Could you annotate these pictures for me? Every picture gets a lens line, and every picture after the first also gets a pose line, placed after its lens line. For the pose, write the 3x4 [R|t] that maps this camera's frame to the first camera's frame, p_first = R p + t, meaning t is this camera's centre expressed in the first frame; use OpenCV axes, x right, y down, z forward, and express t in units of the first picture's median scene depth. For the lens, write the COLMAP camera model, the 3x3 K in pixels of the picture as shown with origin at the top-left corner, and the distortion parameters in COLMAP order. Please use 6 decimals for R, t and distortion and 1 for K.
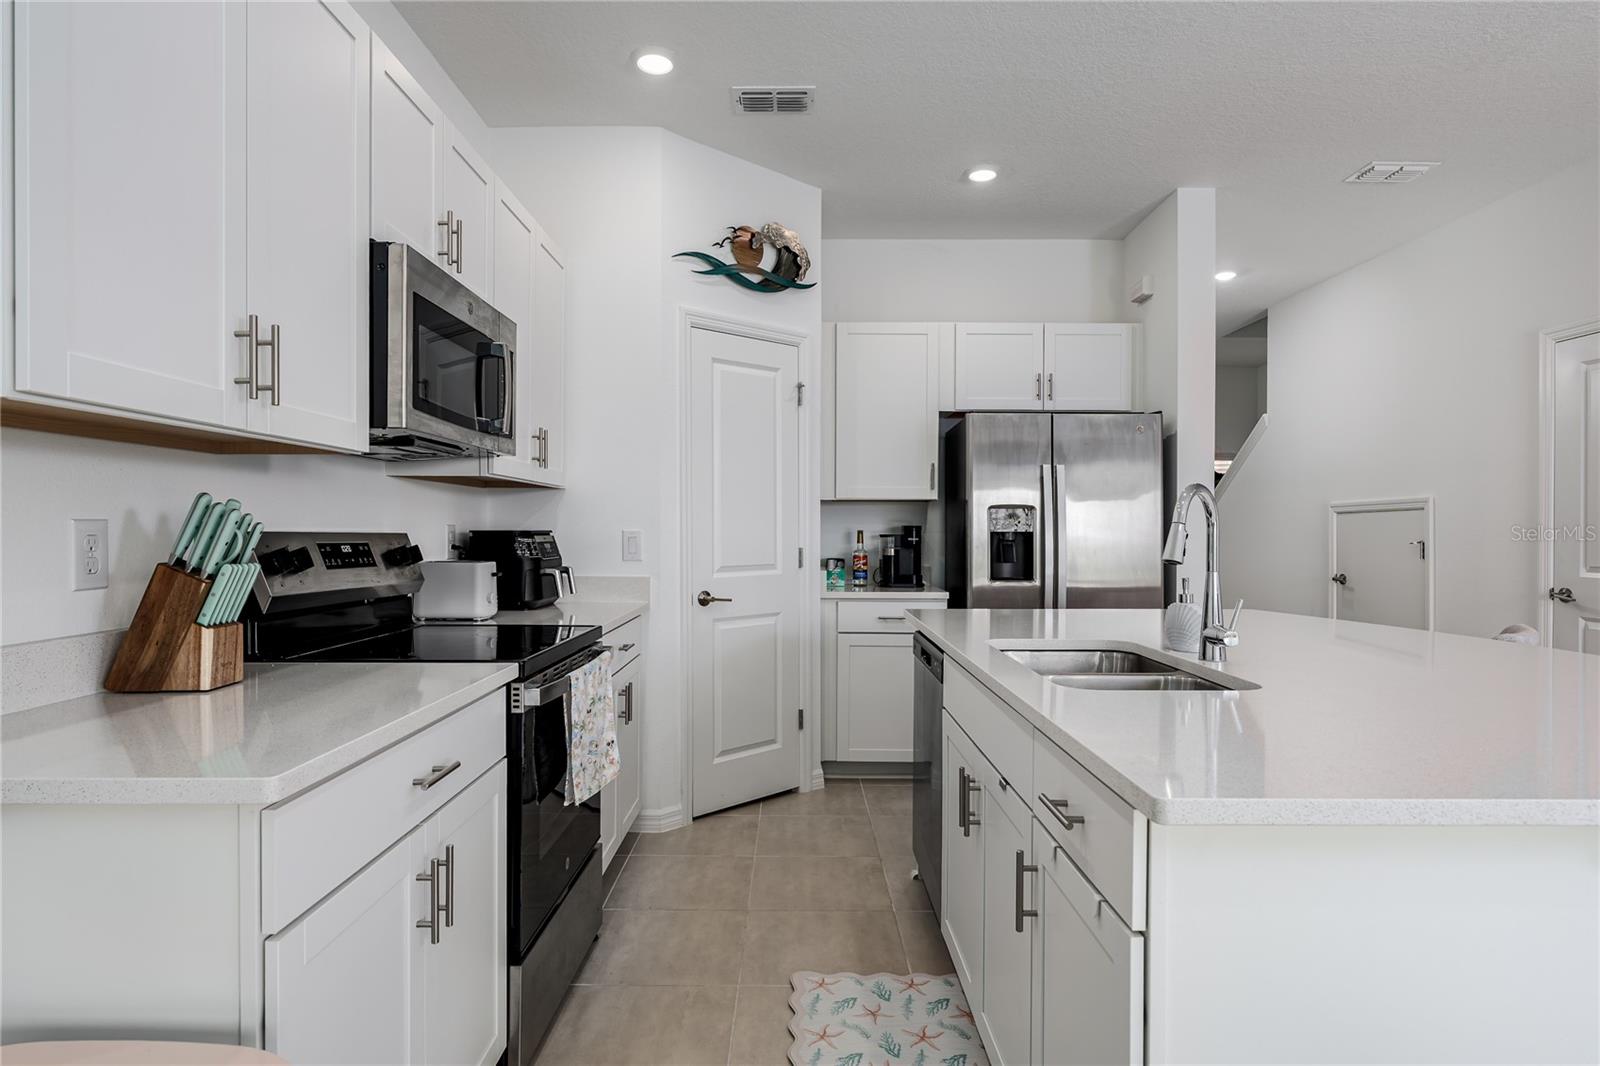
lens RADIAL K [[872.4, 0, 793.1], [0, 872.4, 543.9], [0, 0, 1]] dist [0.001652, -0.002286]
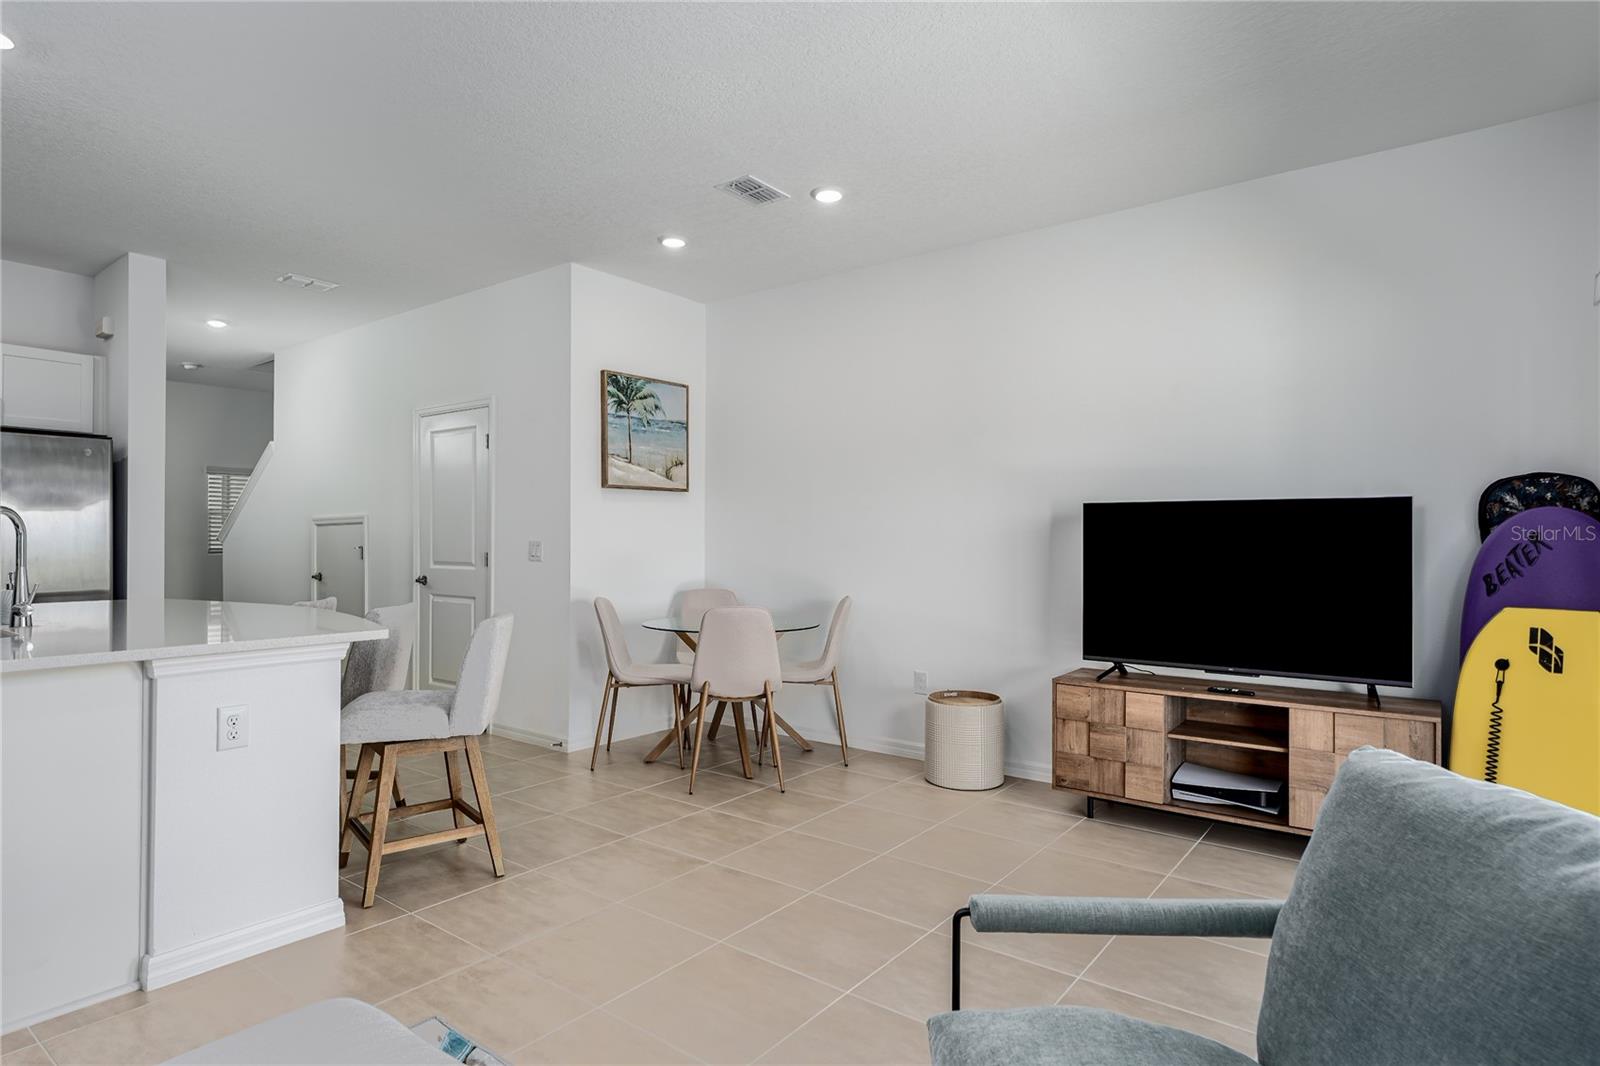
lens RADIAL K [[872.4, 0, 786.0], [0, 872.4, 537.5], [0, 0, 1]] dist [0.001652, -0.002286]
pose [[0.620632, 0.001037, 0.784101, 0.067317], [0.012882, 0.999851, -0.011519, 0.009084], [-0.783996, 0.017250, 0.620526, -0.478904]]
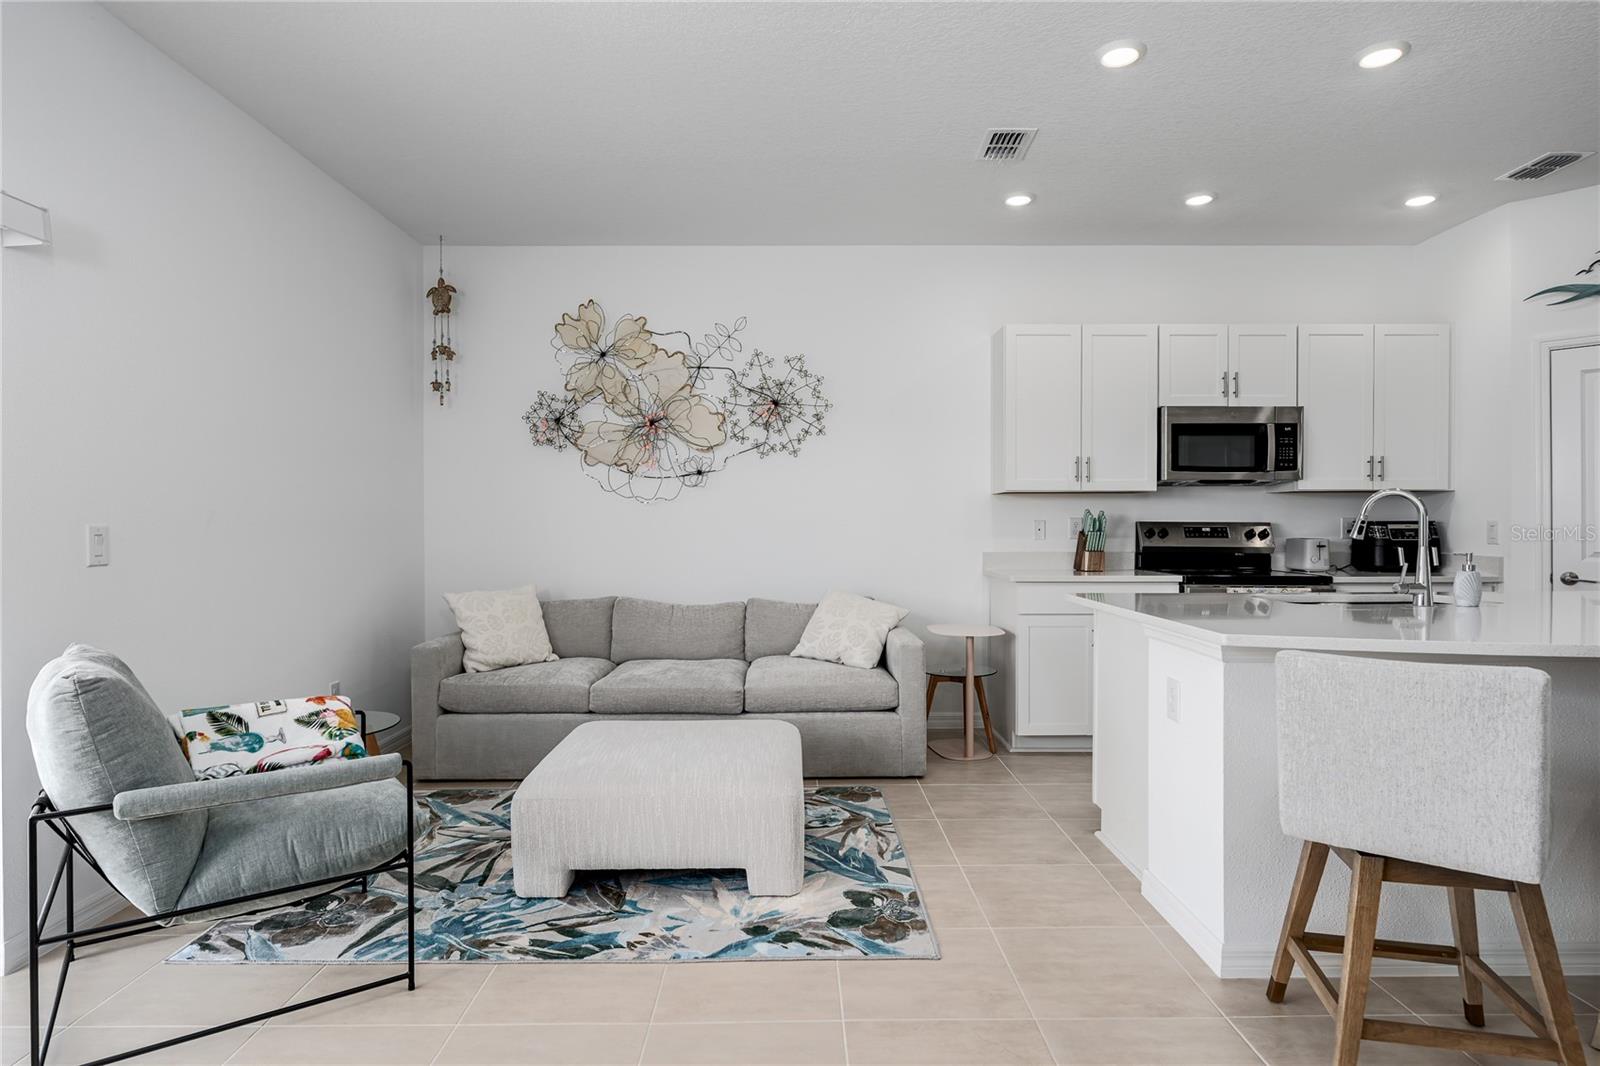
lens RADIAL K [[872.4, 0, 786.7], [0, 872.4, 531.8], [0, 0, 1]] dist [0.001652, -0.002286]
pose [[-0.004056, 0.007446, -0.999964, 1.024353], [-0.014939, 0.999860, 0.007506, 0.006466], [0.999880, 0.014969, -0.003945, -0.035571]]
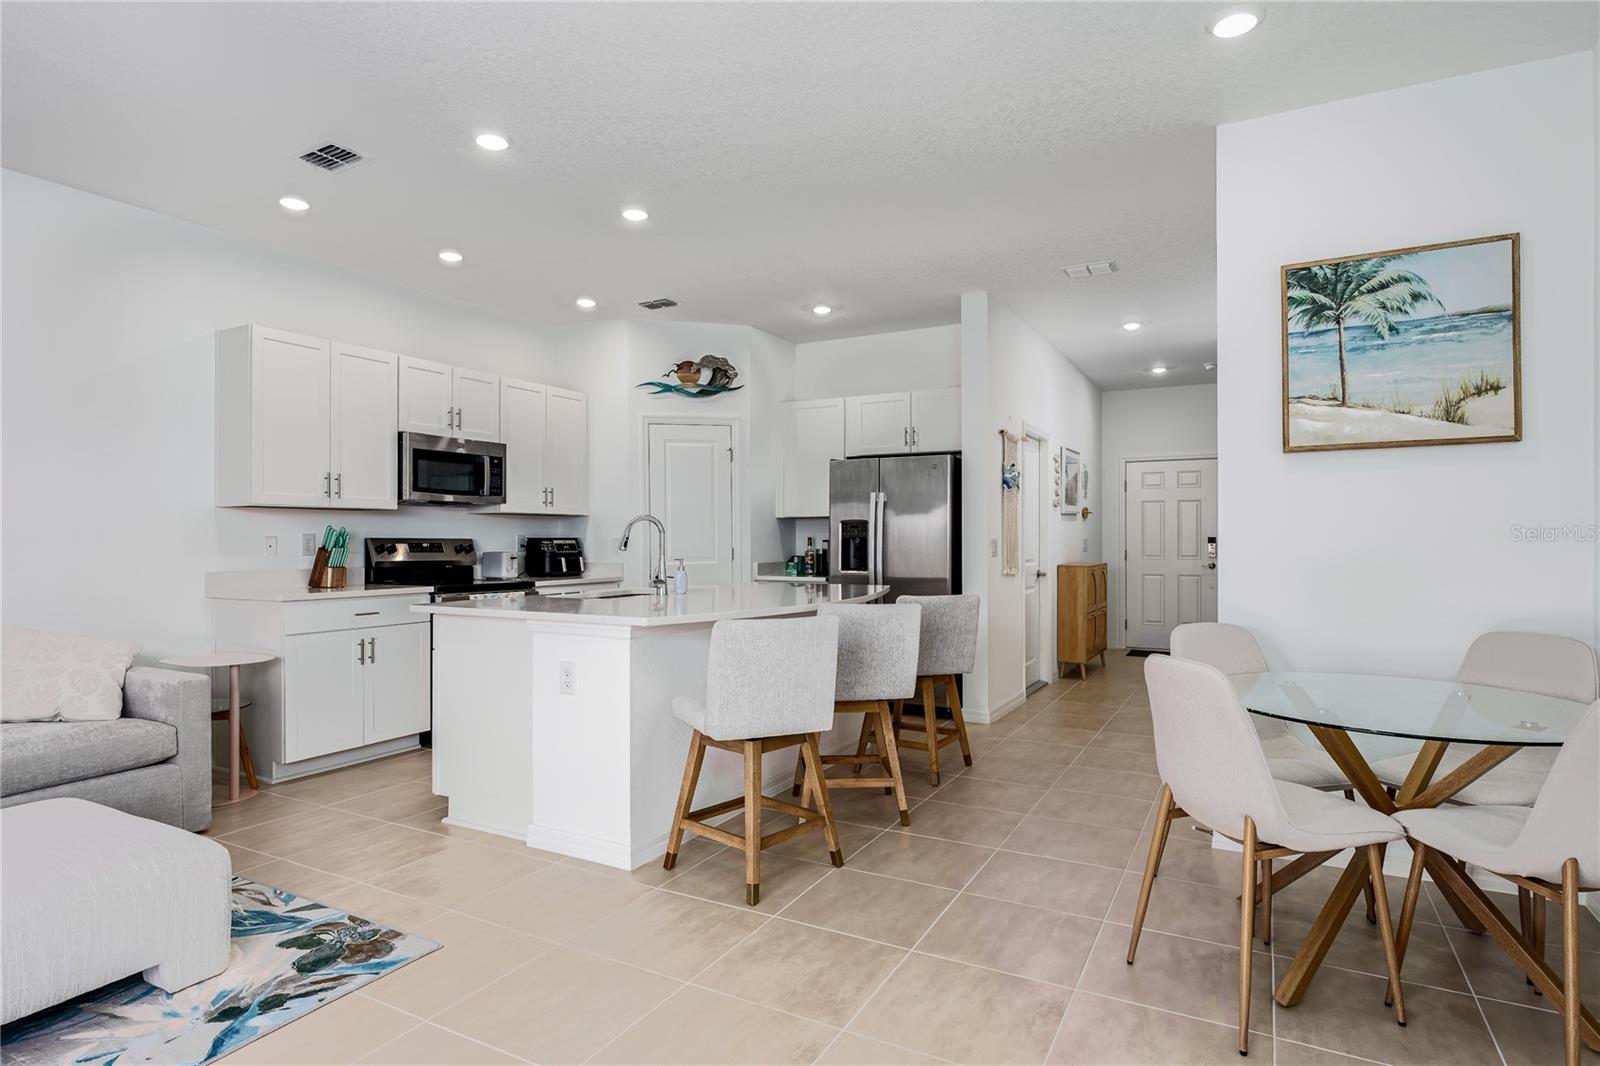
lens RADIAL K [[872.4, 0, 803.3], [0, 872.4, 535.8], [0, 0, 1]] dist [0.001652, -0.002286]
pose [[0.876962, -0.004705, -0.480536, 0.964502], [-0.004783, 0.999817, -0.018518, 0.012160], [0.480535, 0.018538, 0.876780, -0.391711]]
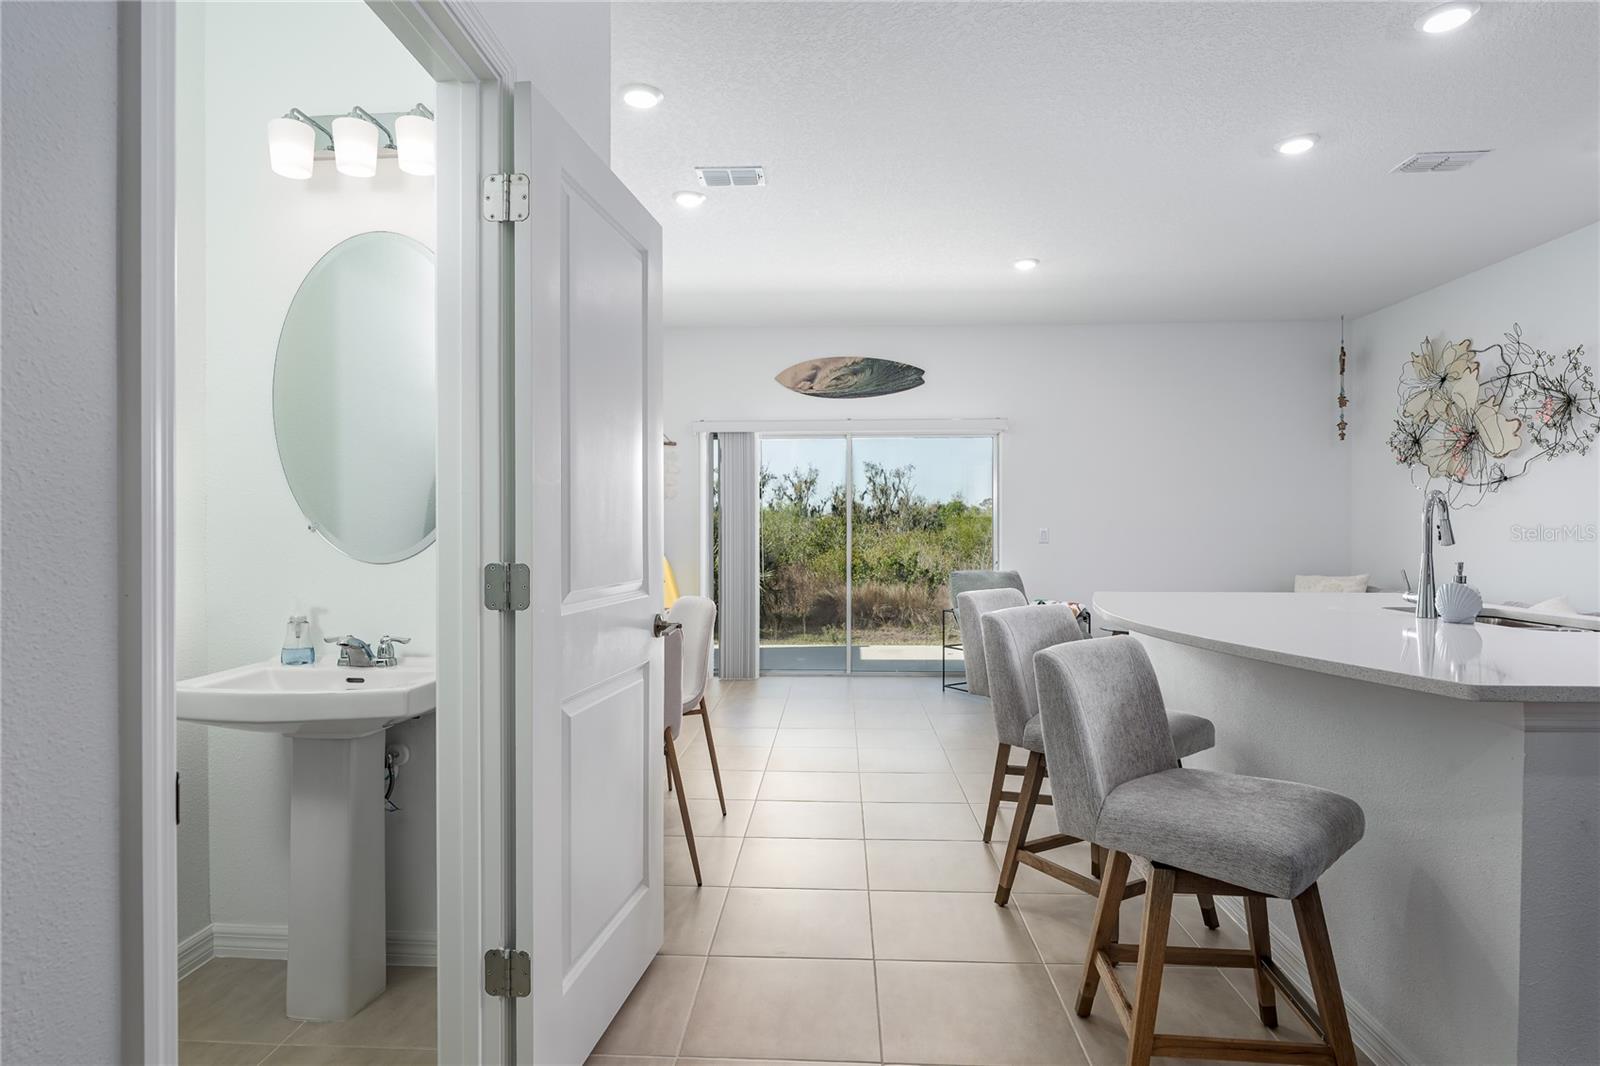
lens RADIAL K [[872.4, 0, 798.3], [0, 872.4, 533.0], [0, 0, 1]] dist [0.001652, -0.002286]
pose [[-0.999197, -0.005112, 0.039727, 0.745478], [-0.004324, 0.999793, 0.019890, -0.008324], [-0.039821, 0.019702, -0.999013, 1.258183]]
